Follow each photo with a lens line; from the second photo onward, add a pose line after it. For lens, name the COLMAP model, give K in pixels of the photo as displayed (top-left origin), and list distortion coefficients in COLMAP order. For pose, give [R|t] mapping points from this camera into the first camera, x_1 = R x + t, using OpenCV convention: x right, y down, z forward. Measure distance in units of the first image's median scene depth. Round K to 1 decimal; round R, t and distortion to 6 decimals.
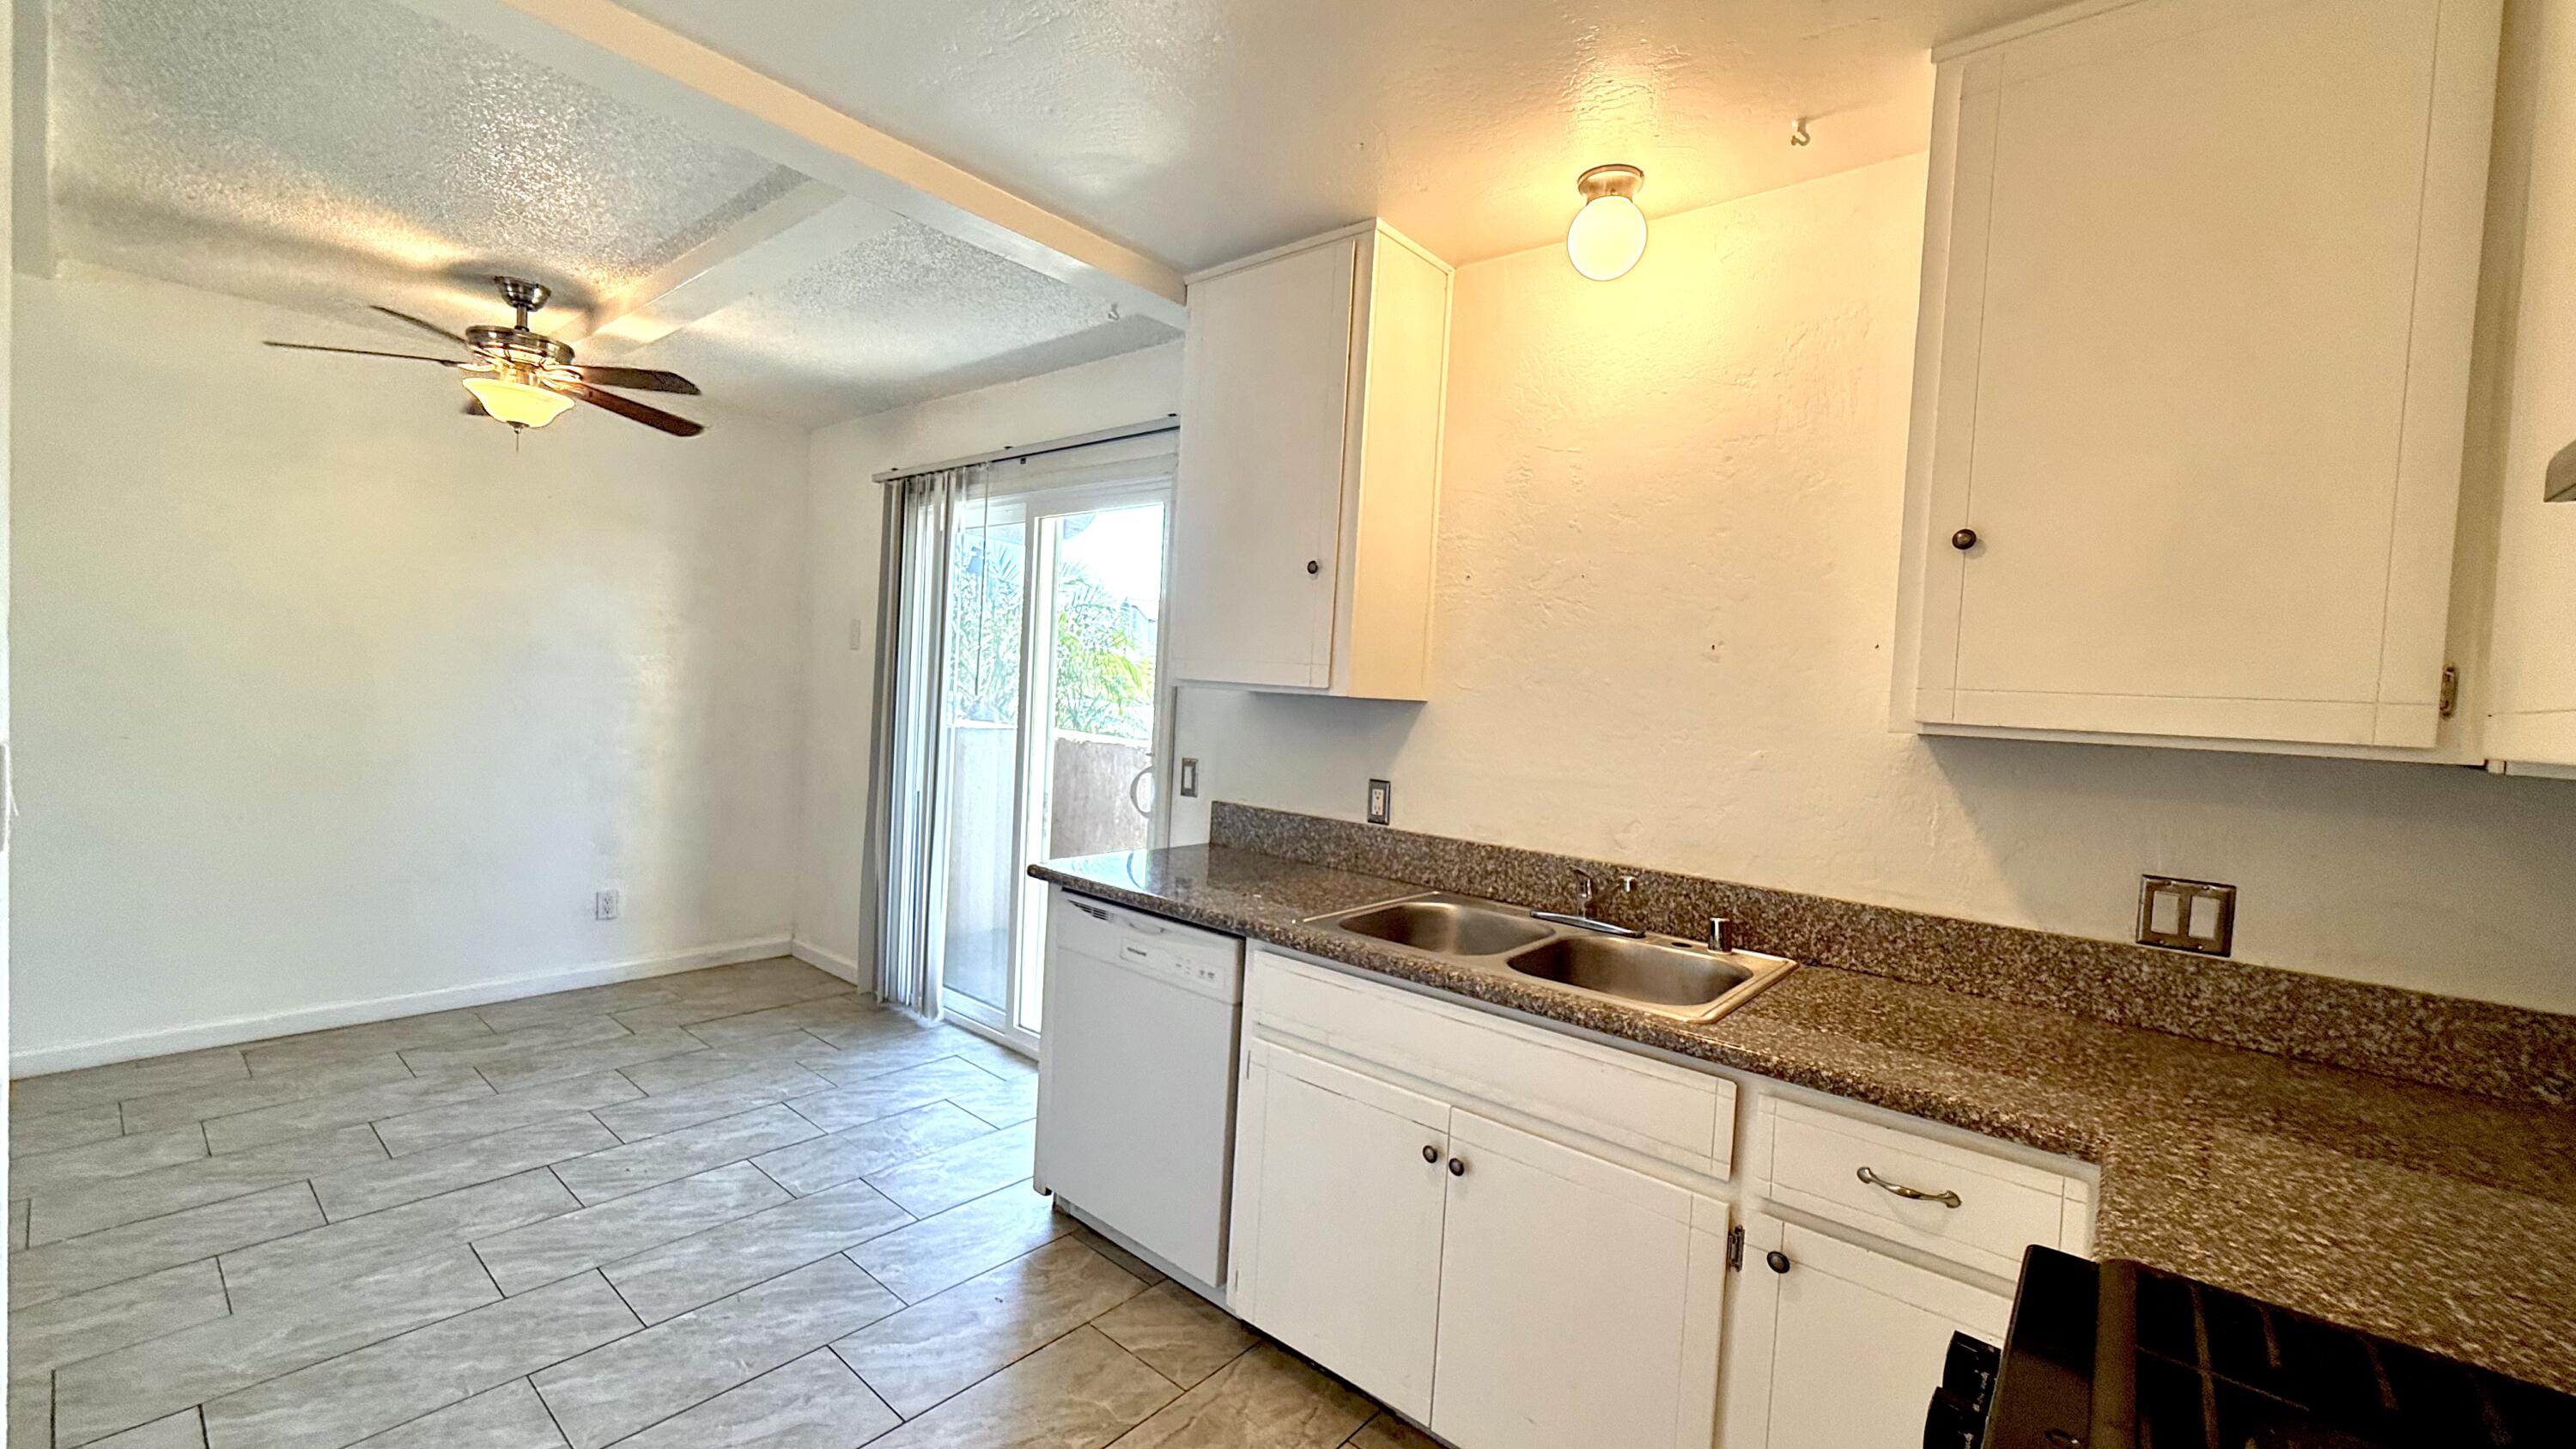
lens RADIAL K [[1025.8, 0, 1300.1], [0, 1025.8, 727.2], [0, 0, 1]] dist [-0.002609, 0.000476]
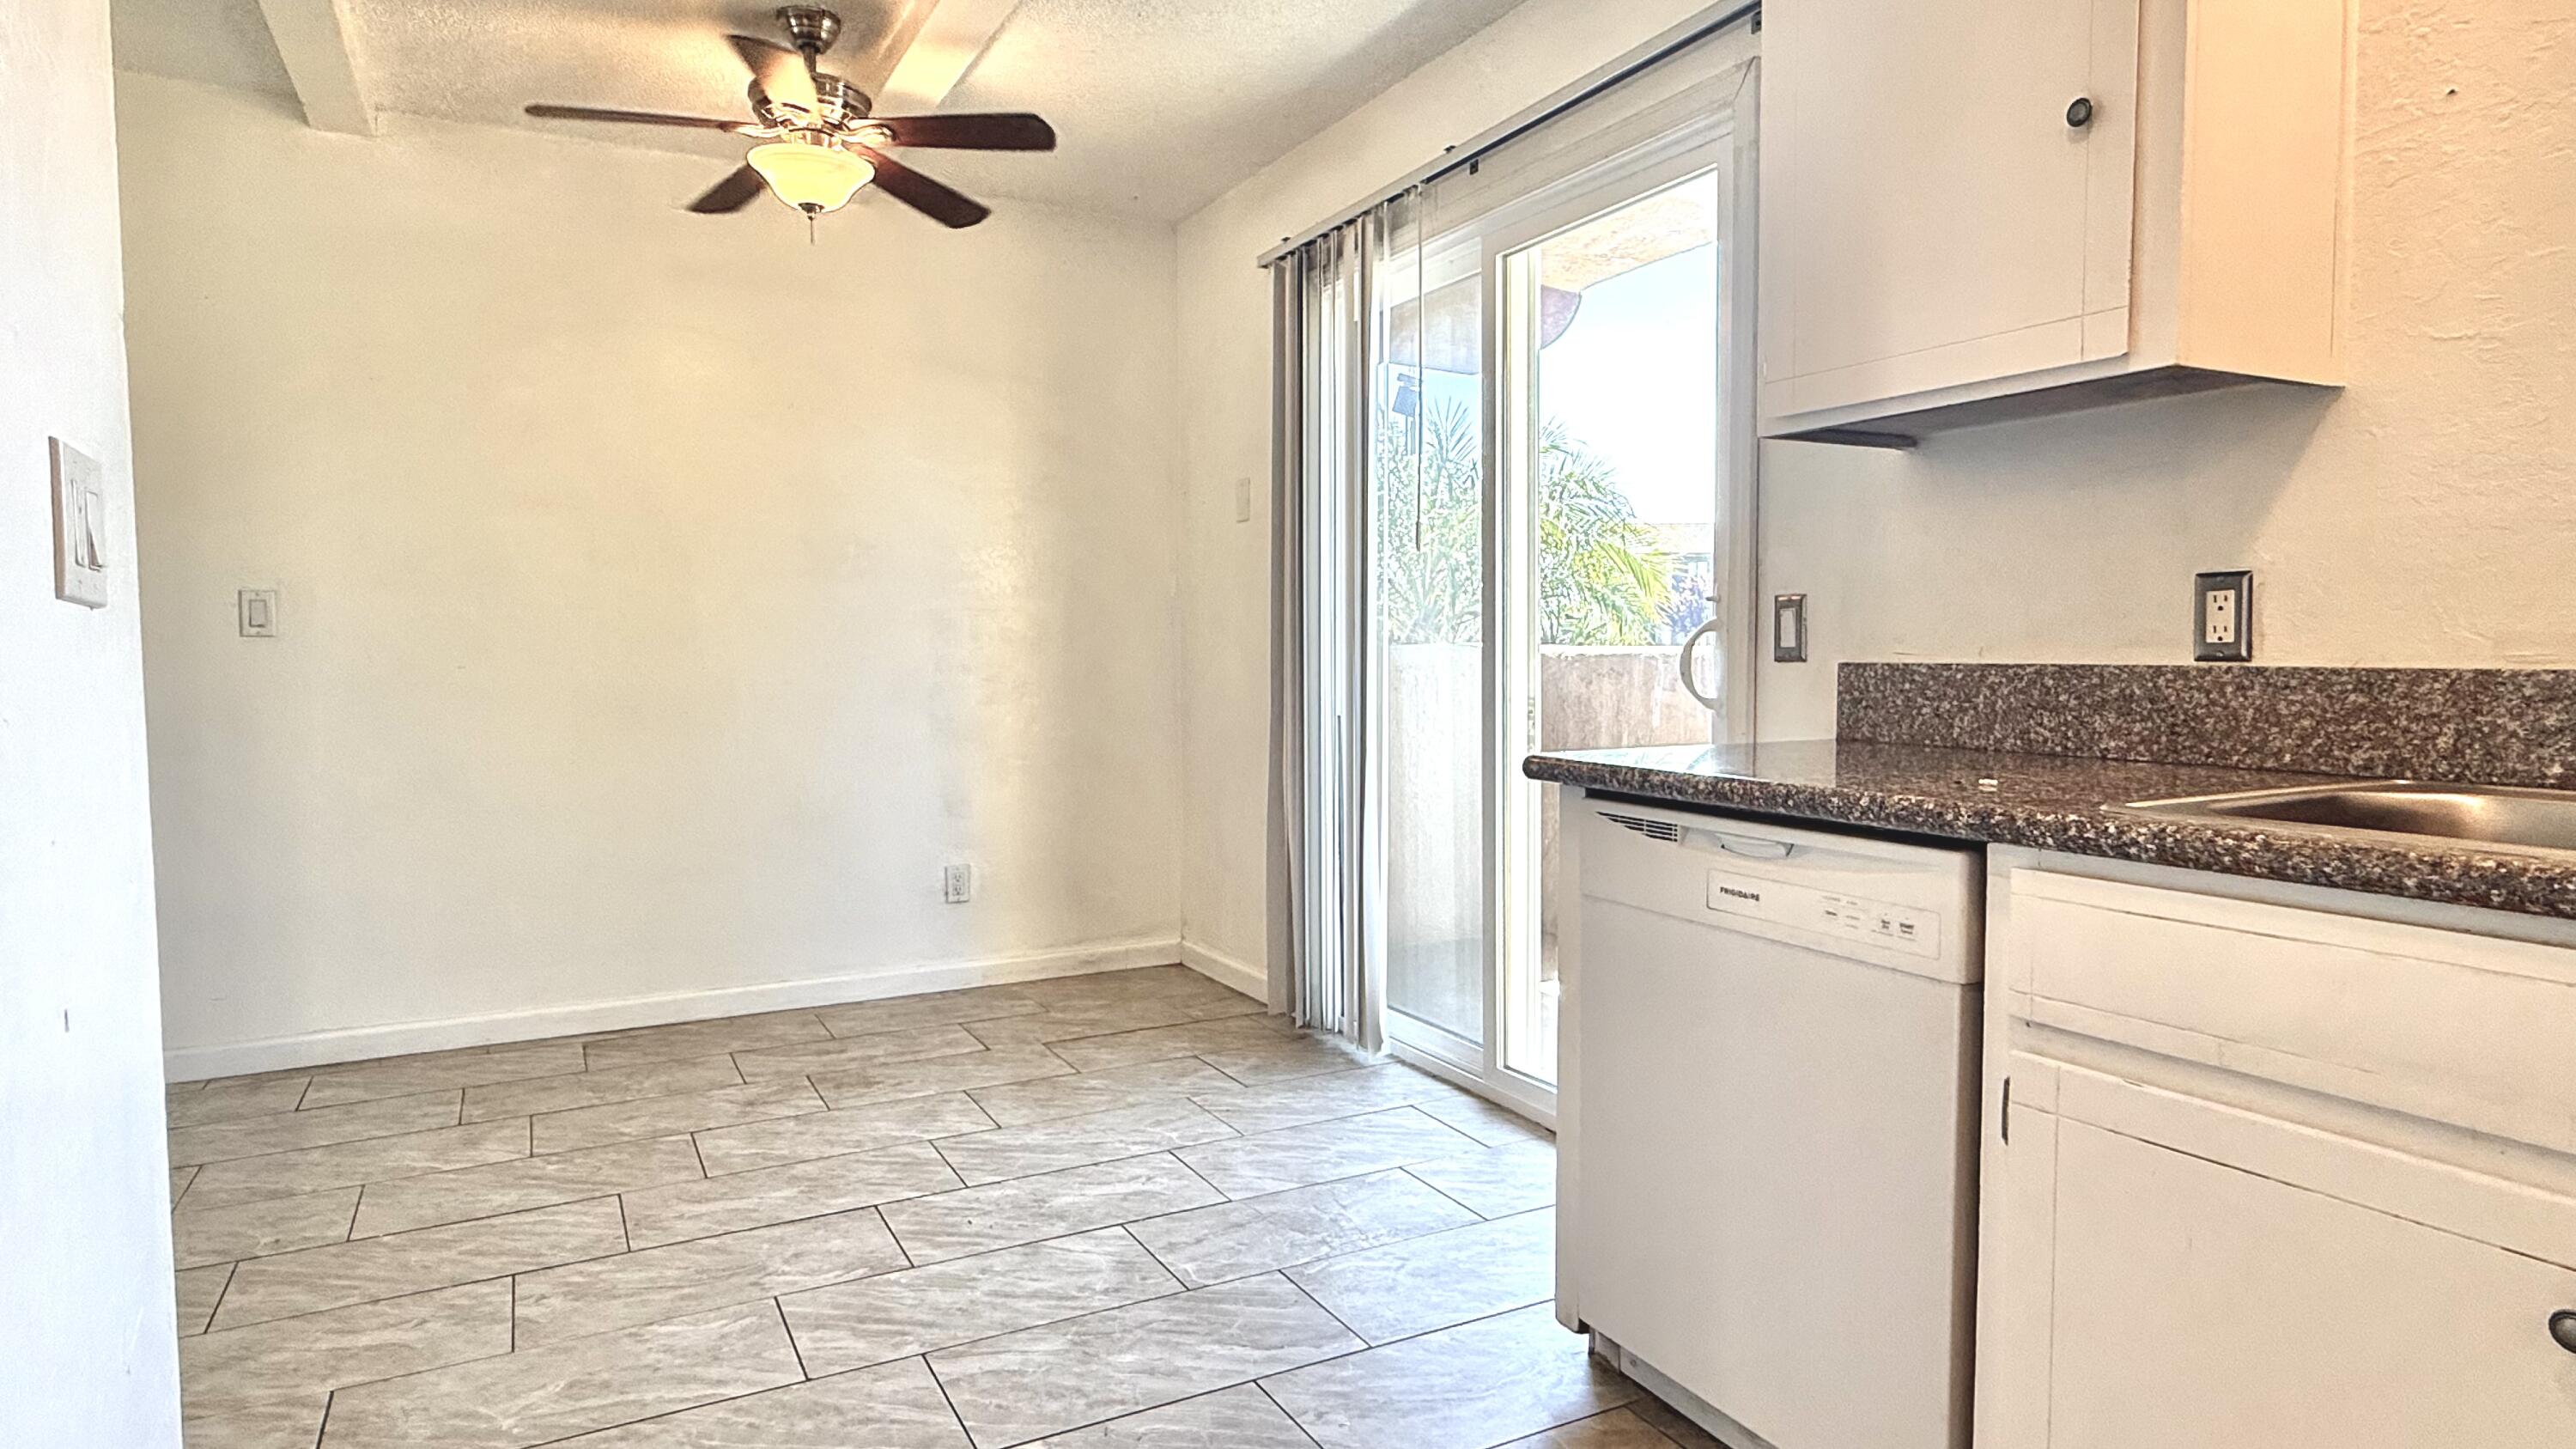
lens RADIAL K [[1427.9, 0, 1281.1], [0, 1427.9, 724.9], [0, 0, 1]] dist [0.000983, -0.000061]
pose [[0.922604, -0.038470, -0.383825, -0.082037], [0.041420, 0.999142, -0.000580, 0.110273], [0.383518, -0.015363, 0.923406, 0.203757]]
